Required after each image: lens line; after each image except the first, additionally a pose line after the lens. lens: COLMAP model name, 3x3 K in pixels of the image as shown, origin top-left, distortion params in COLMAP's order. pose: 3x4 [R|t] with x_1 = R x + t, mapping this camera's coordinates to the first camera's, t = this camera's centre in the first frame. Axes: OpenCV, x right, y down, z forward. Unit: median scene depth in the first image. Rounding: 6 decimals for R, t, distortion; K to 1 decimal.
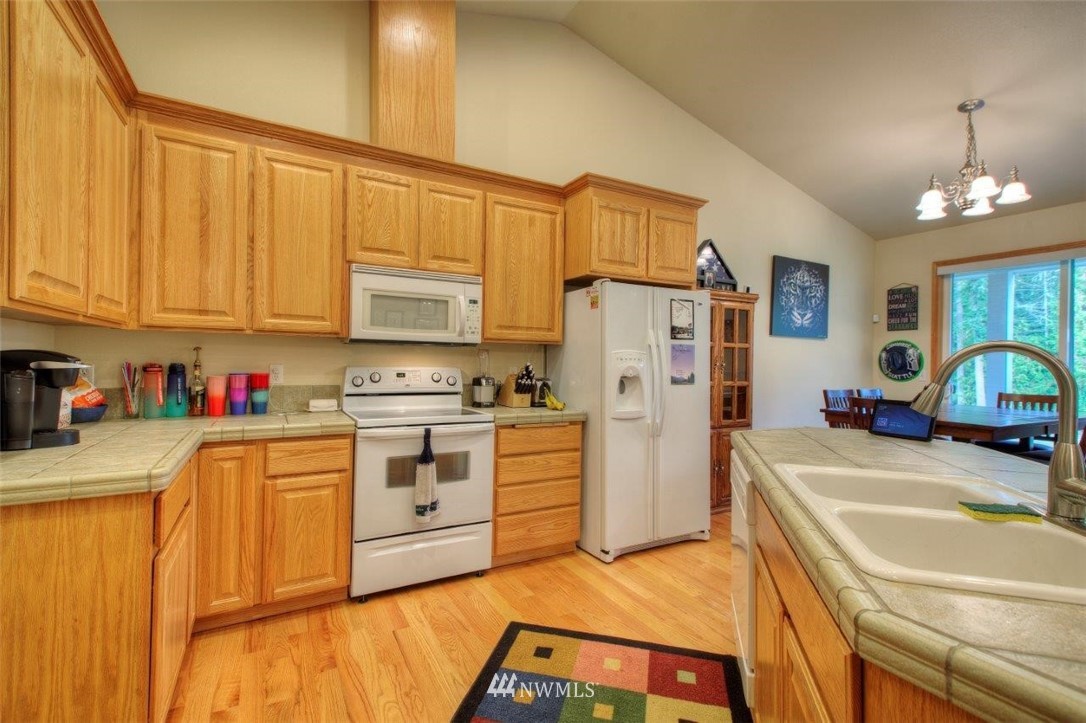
lens RADIAL K [[492.5, 0, 543.0], [0, 492.5, 361.5], [0, 0, 1]] dist [0.030583, -0.000805]
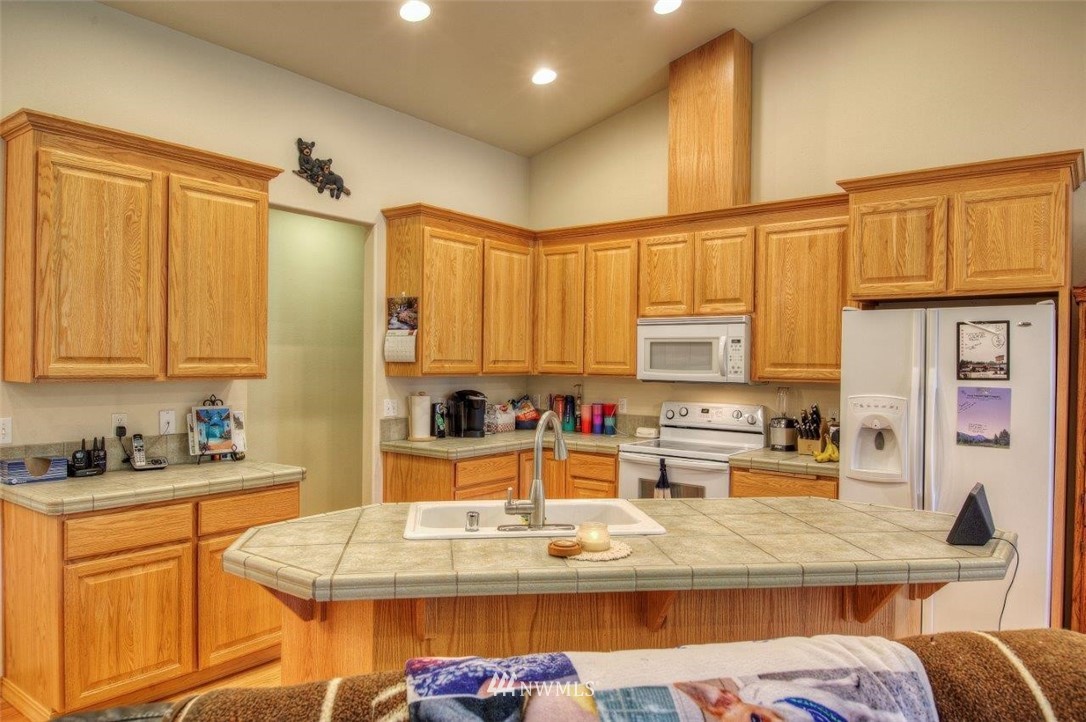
lens RADIAL K [[745.9, 0, 543.0], [0, 745.9, 361.0], [0, 0, 1]] dist [0.000789, -0.002316]
pose [[0.396351, -0.009410, -0.918051, 0.984227], [-0.005650, 0.999904, -0.012688, -0.054039], [0.918082, 0.010216, 0.396259, 0.038715]]
